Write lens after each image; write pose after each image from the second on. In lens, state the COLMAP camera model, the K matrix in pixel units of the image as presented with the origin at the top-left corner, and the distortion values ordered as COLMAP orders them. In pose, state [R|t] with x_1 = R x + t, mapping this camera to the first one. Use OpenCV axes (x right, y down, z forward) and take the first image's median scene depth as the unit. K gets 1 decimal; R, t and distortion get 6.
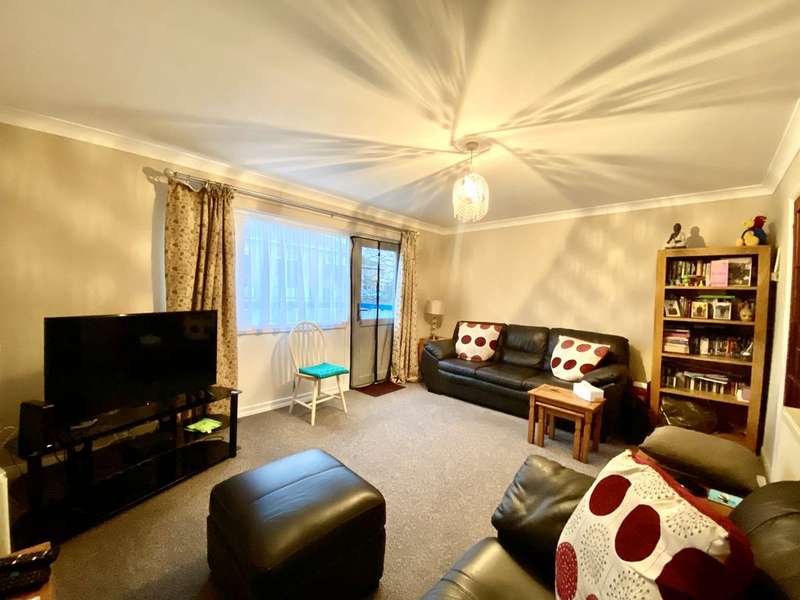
lens RADIAL K [[324.8, 0, 397.9], [0, 324.8, 299.7], [0, 0, 1]] dist [0.043181, -0.030736]
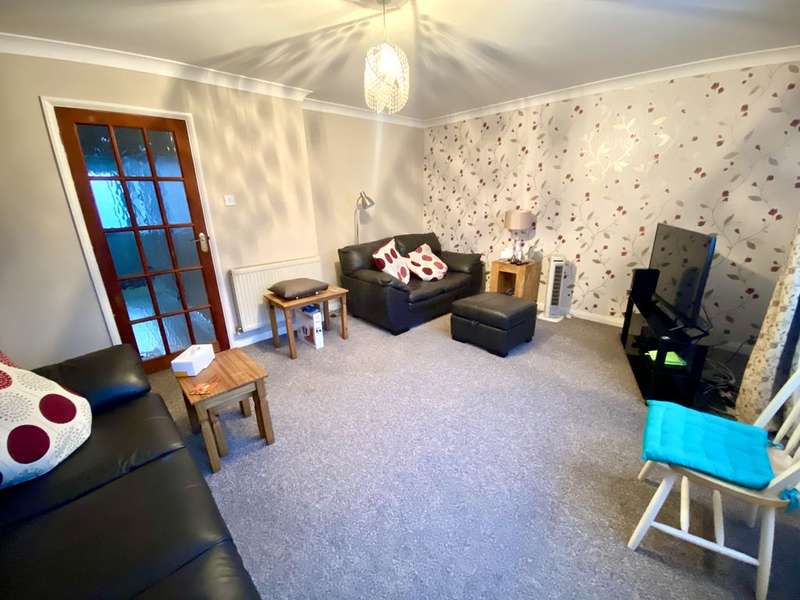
lens RADIAL K [[324.8, 0, 397.9], [0, 324.8, 299.7], [0, 0, 1]] dist [0.043181, -0.030736]
pose [[-0.999396, -0.020281, 0.028211, 0.120503], [-0.009906, 0.944578, 0.328139, -0.060030], [-0.033303, 0.327661, -0.944208, 1.418841]]
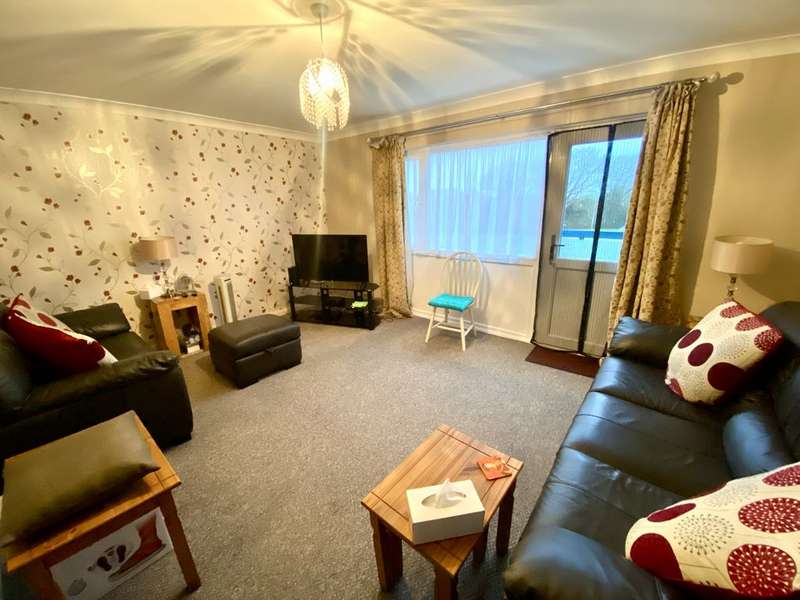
lens RADIAL K [[324.8, 0, 397.9], [0, 324.8, 299.7], [0, 0, 1]] dist [0.043181, -0.030736]
pose [[0.064187, 0.250439, -0.966002, 0.781983], [0.004049, 0.967925, 0.251207, -0.044082], [0.997930, -0.020036, 0.061114, 0.827224]]
